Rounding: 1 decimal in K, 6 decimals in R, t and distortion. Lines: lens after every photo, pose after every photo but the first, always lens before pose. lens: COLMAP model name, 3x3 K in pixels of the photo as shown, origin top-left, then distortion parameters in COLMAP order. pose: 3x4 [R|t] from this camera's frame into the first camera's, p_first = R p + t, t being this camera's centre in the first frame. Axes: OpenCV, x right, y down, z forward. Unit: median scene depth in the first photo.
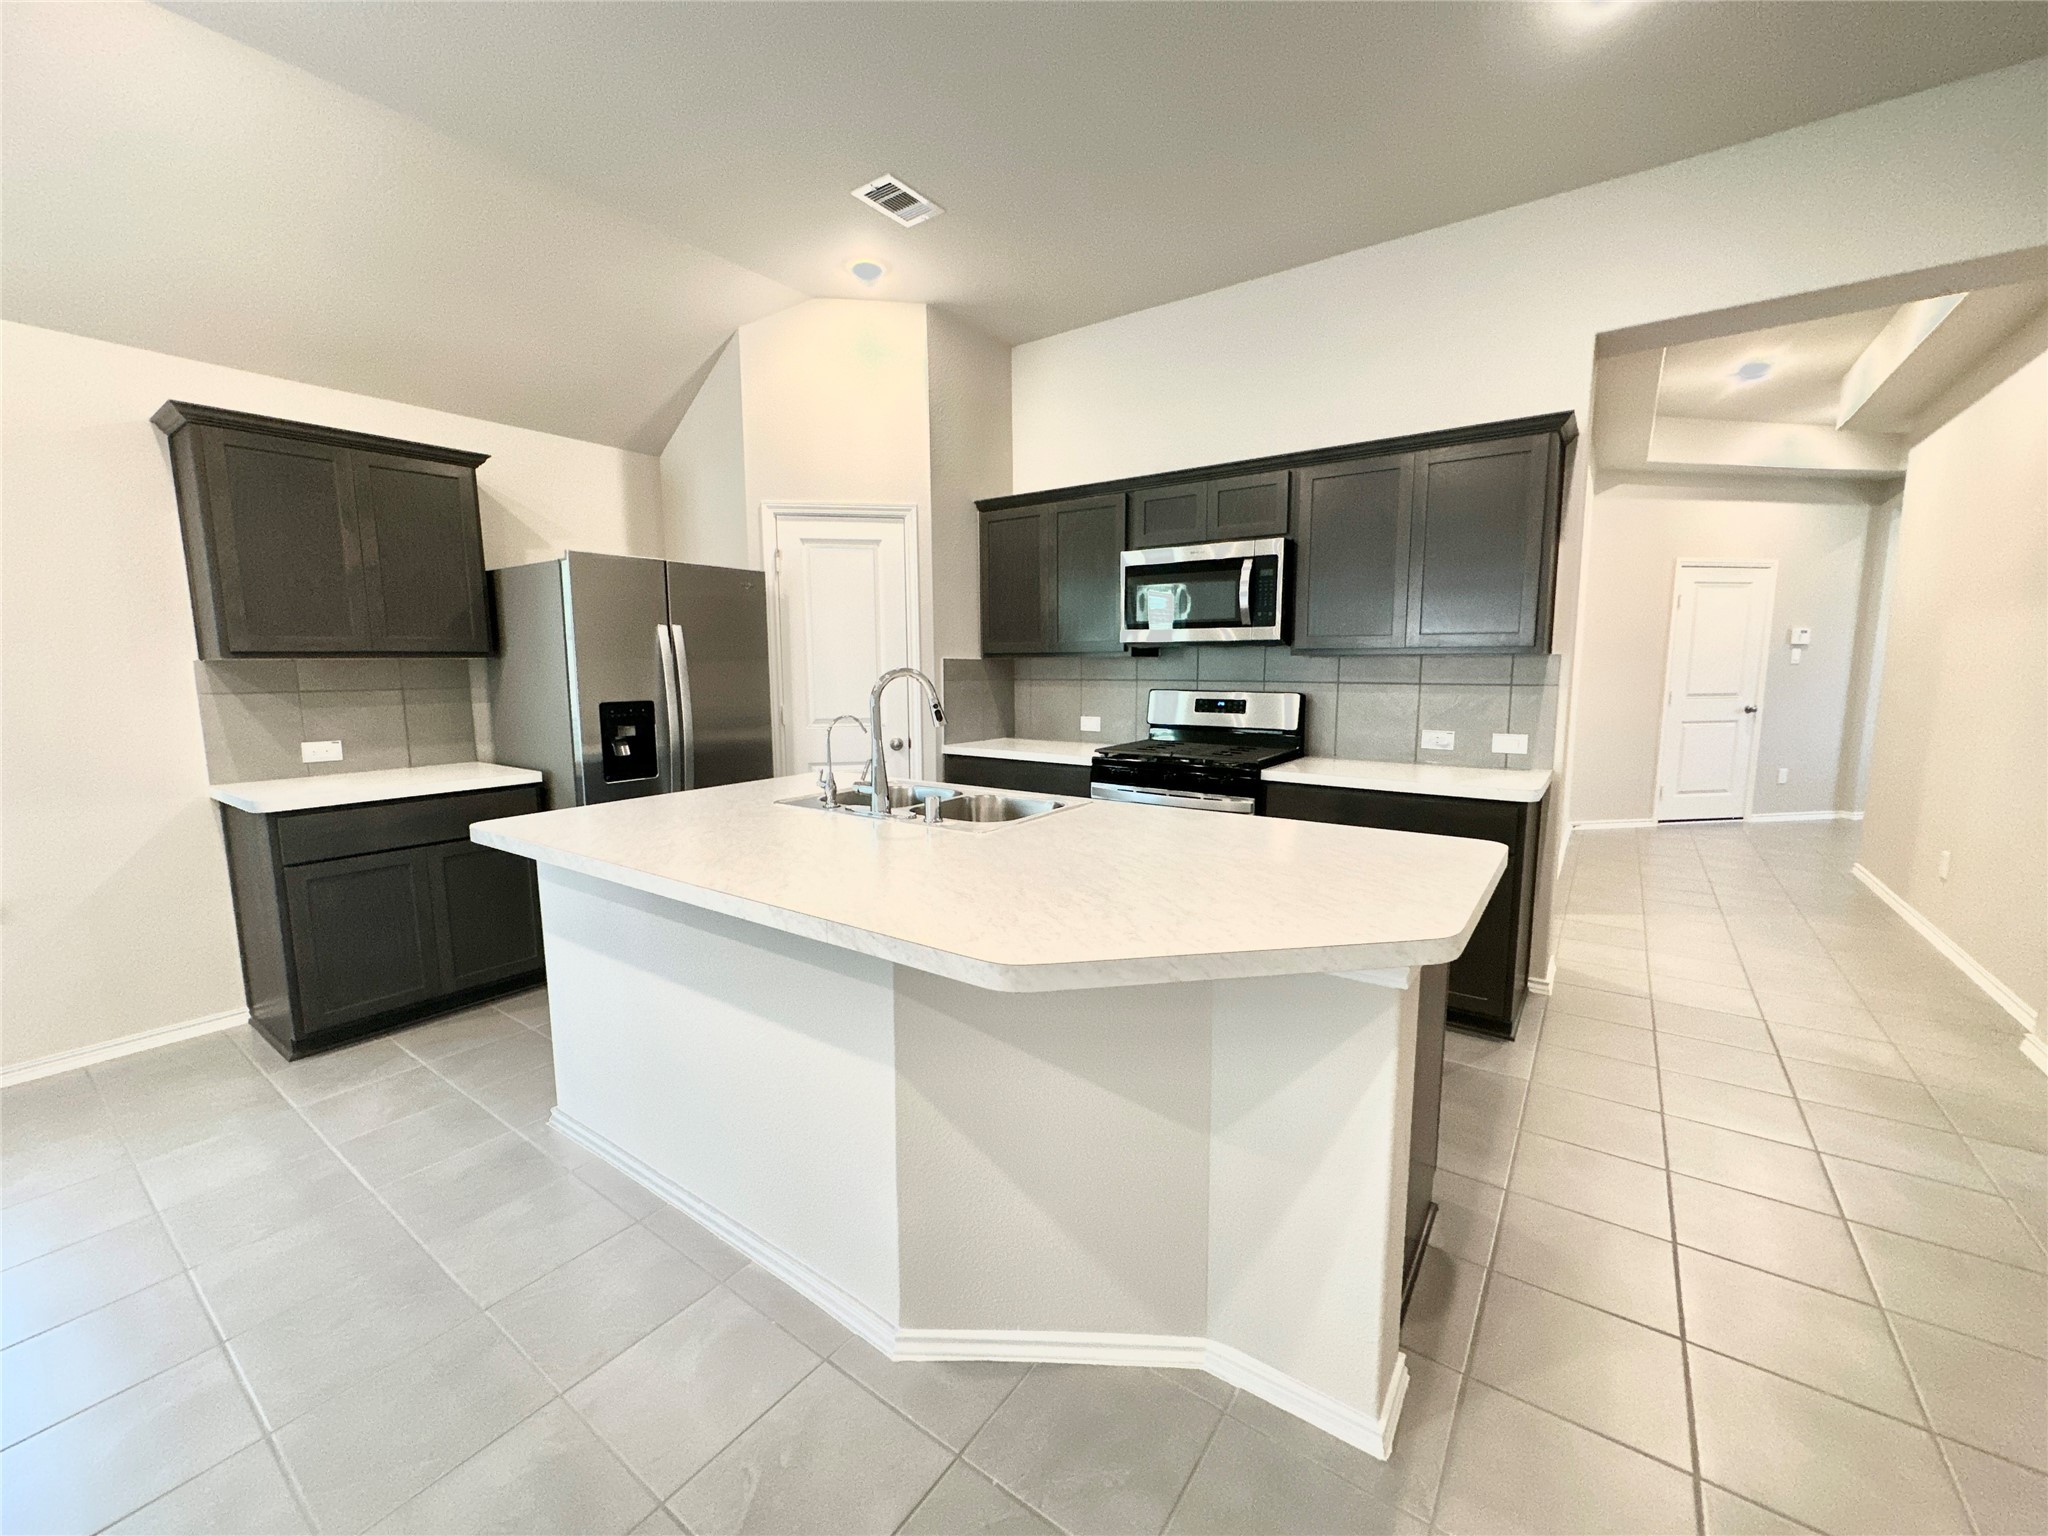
lens RADIAL K [[818.8, 0, 1023.9], [0, 818.8, 762.8], [0, 0, 1]] dist [-0.002409, -0.000134]
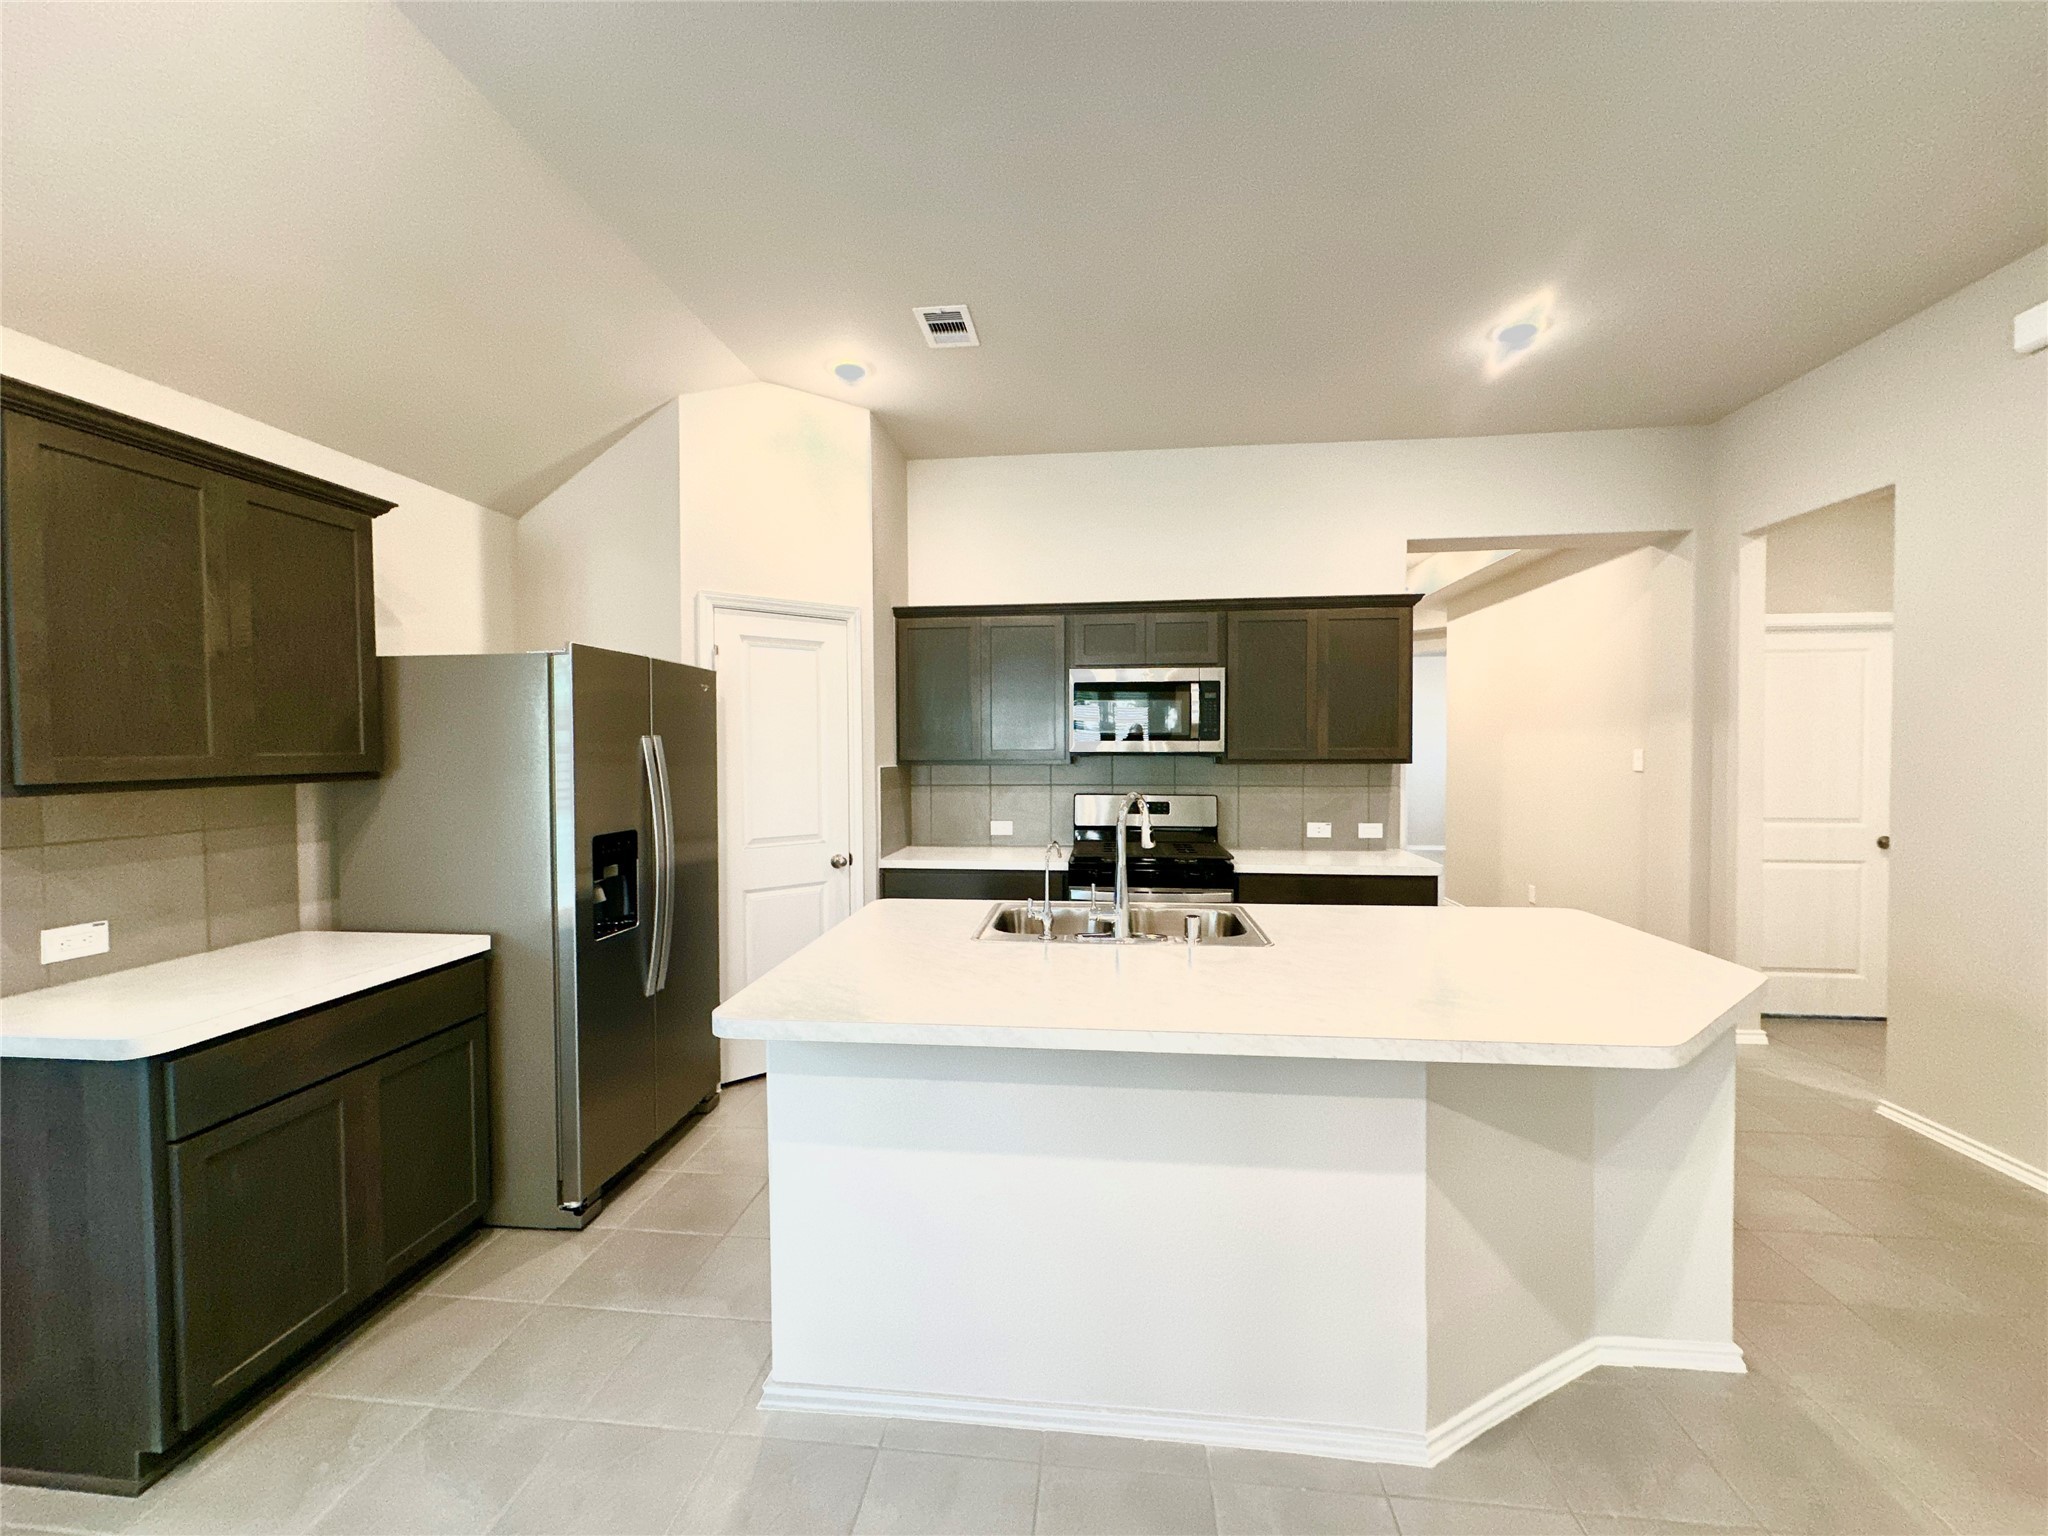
lens RADIAL K [[818.8, 0, 1023.9], [0, 818.8, 762.8], [0, 0, 1]] dist [-0.002409, -0.000134]
pose [[0.870990, -0.009223, 0.491214, -0.513450], [0.060305, 0.994270, -0.088262, -0.047198], [-0.487585, 0.106498, 0.866556, 0.117183]]
